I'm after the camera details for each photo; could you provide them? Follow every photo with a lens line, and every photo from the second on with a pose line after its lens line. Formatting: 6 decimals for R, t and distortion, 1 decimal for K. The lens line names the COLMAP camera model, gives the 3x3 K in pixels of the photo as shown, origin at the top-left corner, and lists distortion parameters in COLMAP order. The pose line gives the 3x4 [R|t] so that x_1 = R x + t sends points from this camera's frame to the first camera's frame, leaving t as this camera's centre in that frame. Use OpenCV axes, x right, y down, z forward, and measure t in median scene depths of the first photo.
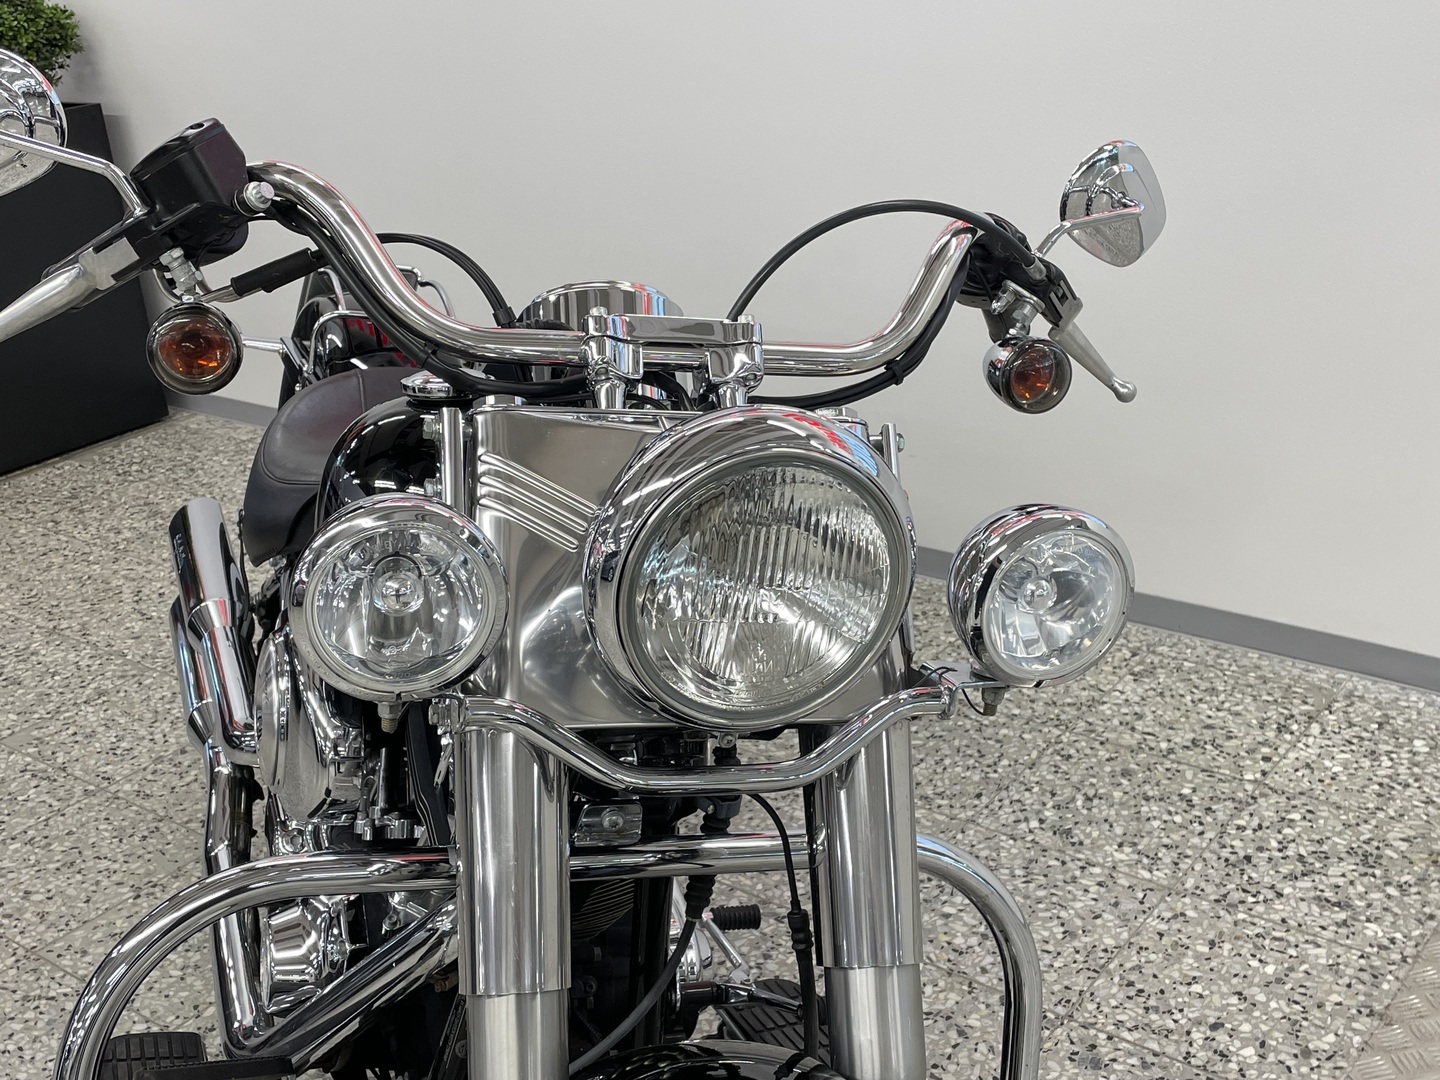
lens RADIAL K [[1668.9, 0, 714.0], [0, 1668.9, 530.4], [0, 0, 1]] dist [0.055003, 0.000000]
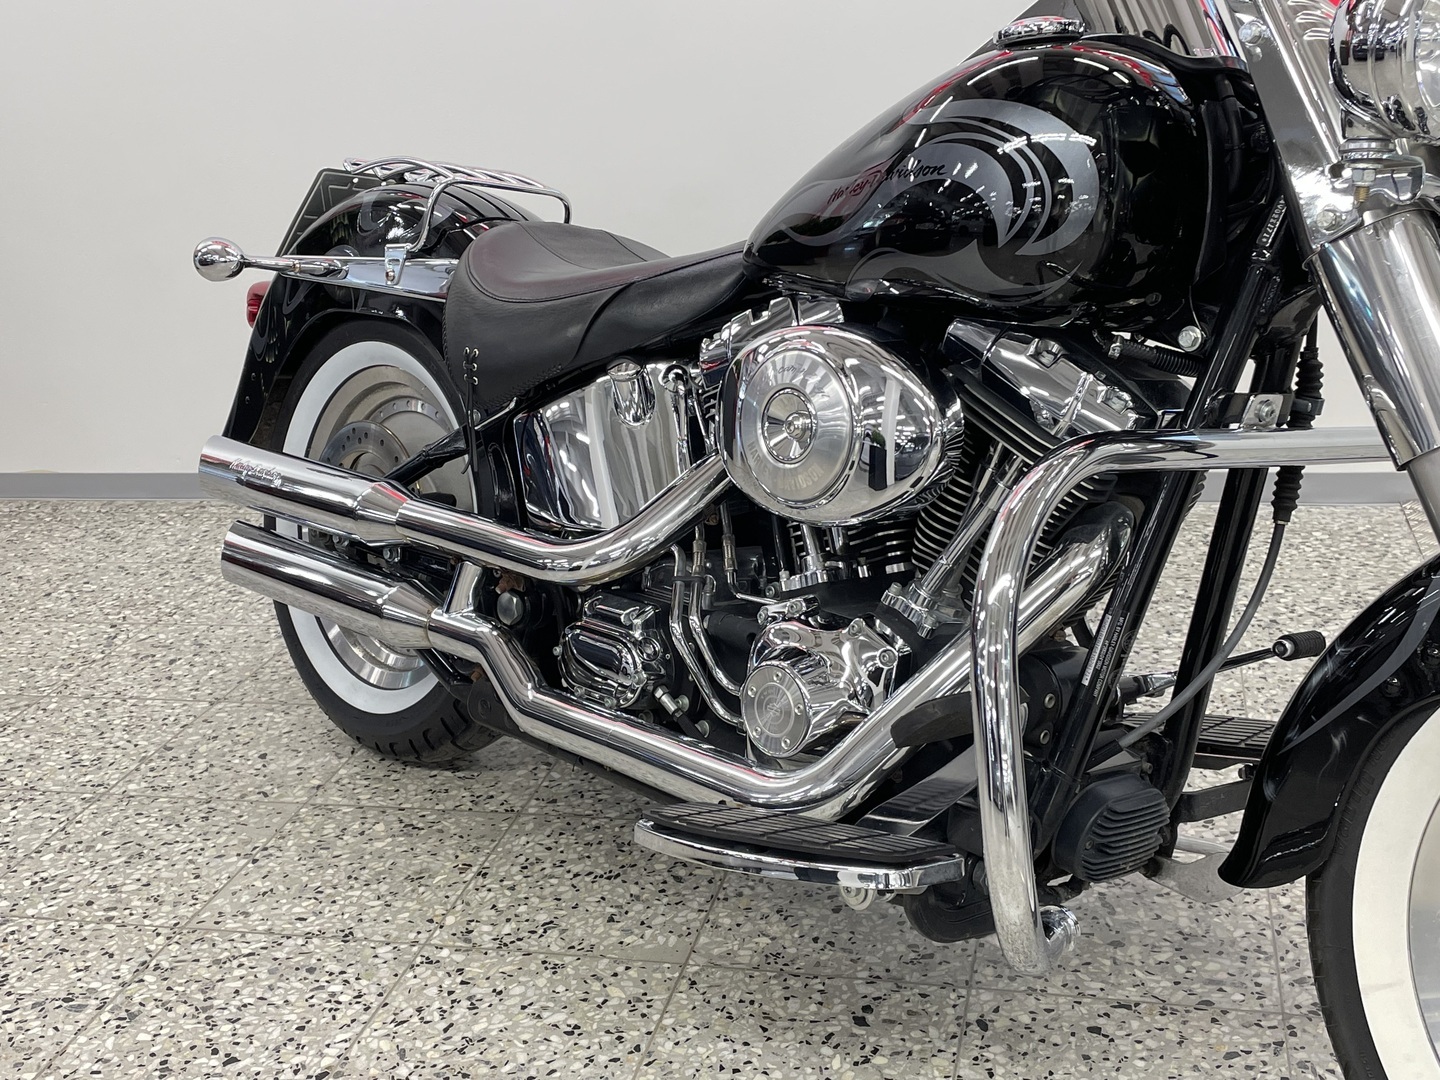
lens RADIAL K [[1668.9, 0, 706.9], [0, 1668.9, 532.2], [0, 0, 1]] dist [0.055003, 0.000000]
pose [[0.917653, -0.120175, 0.378775, -0.498040], [0.159336, 0.984471, -0.073676, 0.170524], [-0.364039, 0.127962, 0.922551, 0.088137]]
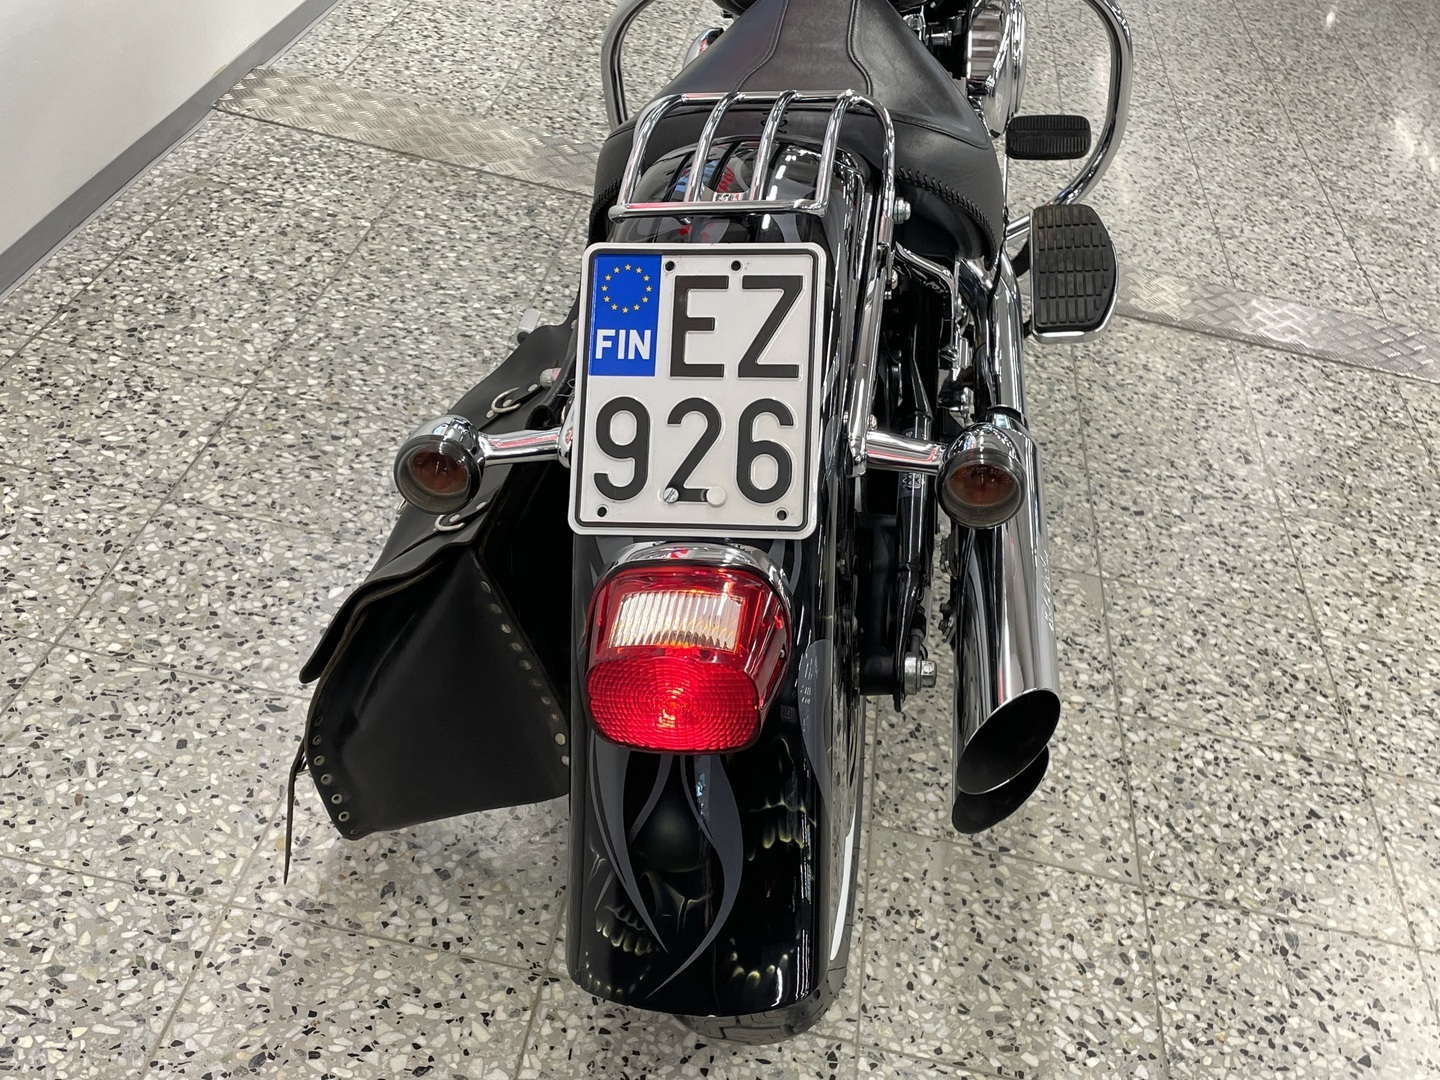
lens RADIAL K [[1668.9, 0, 724.6], [0, 1668.9, 536.4], [0, 0, 1]] dist [0.055003, 0.000000]
pose [[-0.514603, -0.495733, 0.699595, -0.848681], [0.192064, 0.728543, 0.657523, -0.480974], [-0.835641, 0.472730, -0.279698, 1.428396]]
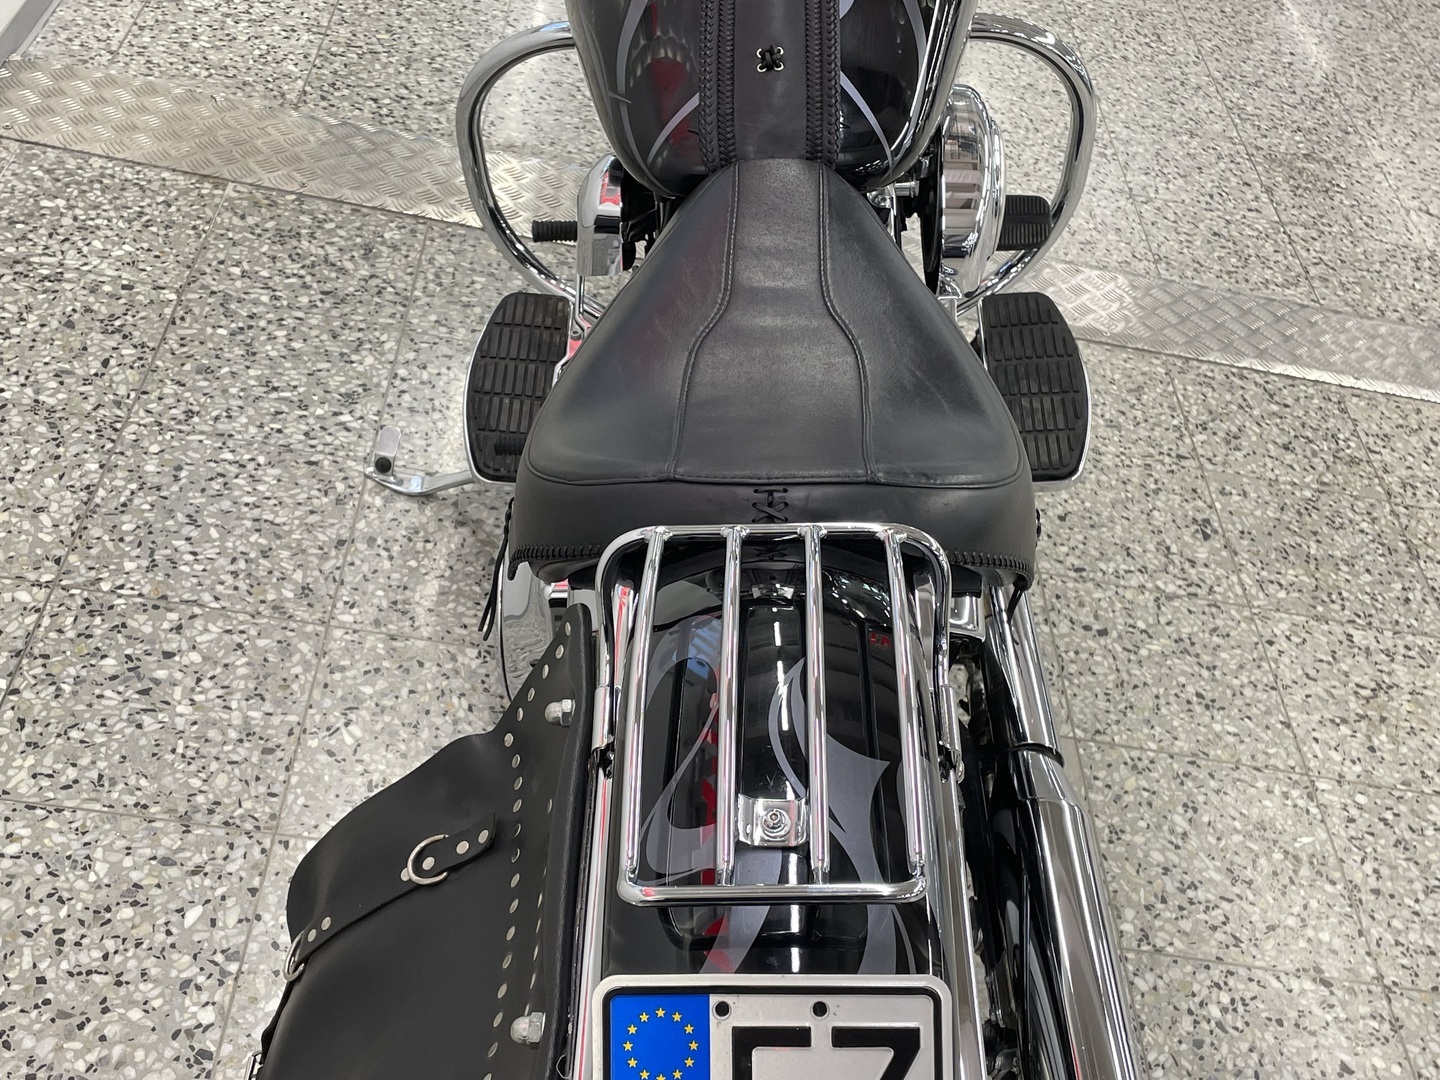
lens RADIAL K [[1668.9, 0, 710.6], [0, 1668.9, 526.0], [0, 0, 1]] dist [0.055003, 0.000000]
pose [[-0.605985, -0.559642, 0.565317, -0.565262], [0.151588, 0.616400, 0.772704, -0.547204], [-0.780899, 0.553942, -0.288694, 1.299963]]
